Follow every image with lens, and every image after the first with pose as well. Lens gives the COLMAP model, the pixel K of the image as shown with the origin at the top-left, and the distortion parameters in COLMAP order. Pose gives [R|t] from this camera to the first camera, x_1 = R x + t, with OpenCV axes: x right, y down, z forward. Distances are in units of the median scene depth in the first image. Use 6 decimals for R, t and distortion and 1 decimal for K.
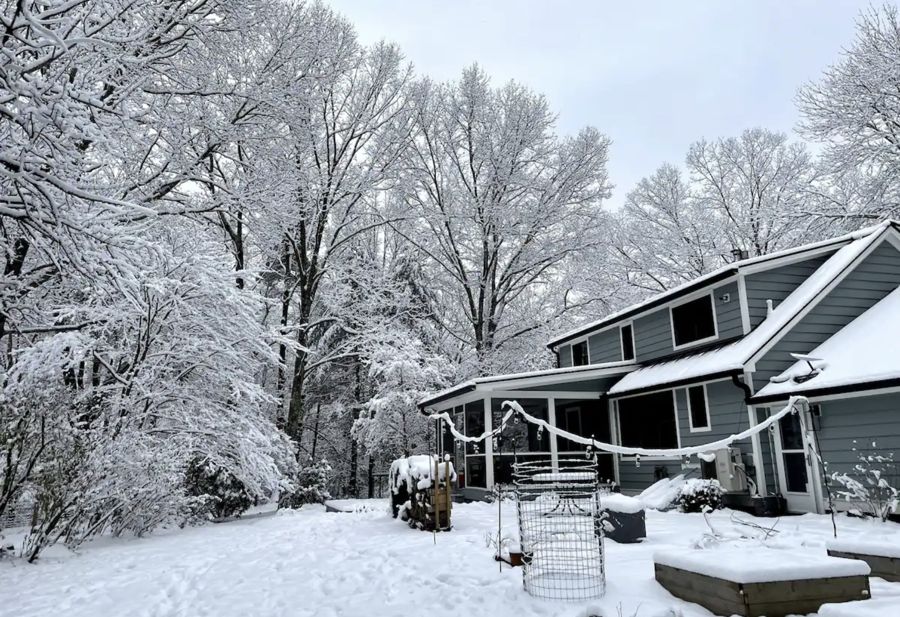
lens RADIAL K [[645.5, 0, 450.0], [0, 645.5, 308.5], [0, 0, 1]] dist [-0.002563, -0.001891]
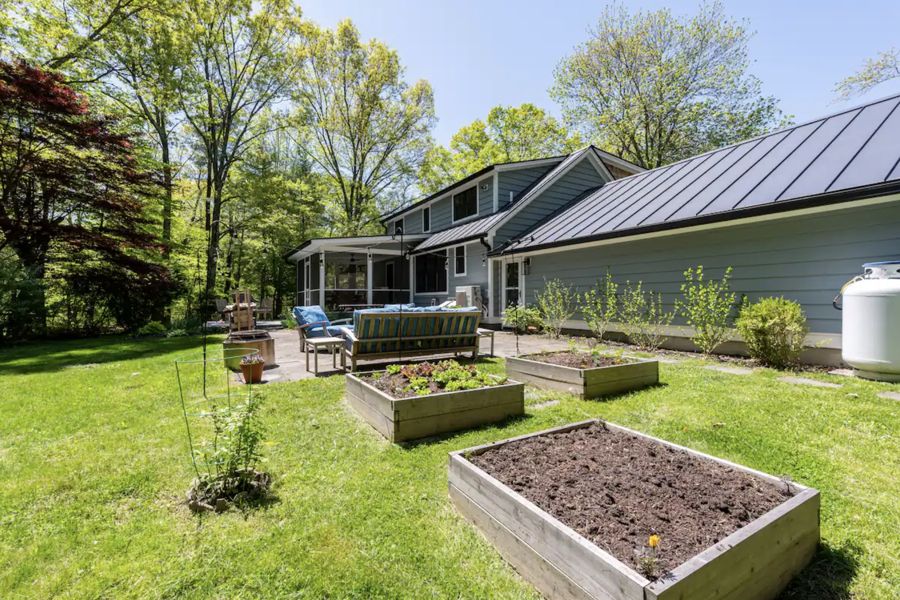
lens RADIAL K [[376.5, 0, 450.0], [0, 376.5, 300.0], [0, 0, 1]] dist [0.000540, 0.000023]
pose [[0.965385, 0.010948, 0.260598, 0.125598], [-0.069590, 0.973712, 0.216890, 0.051073], [-0.251373, -0.227518, 0.940770, 0.152424]]
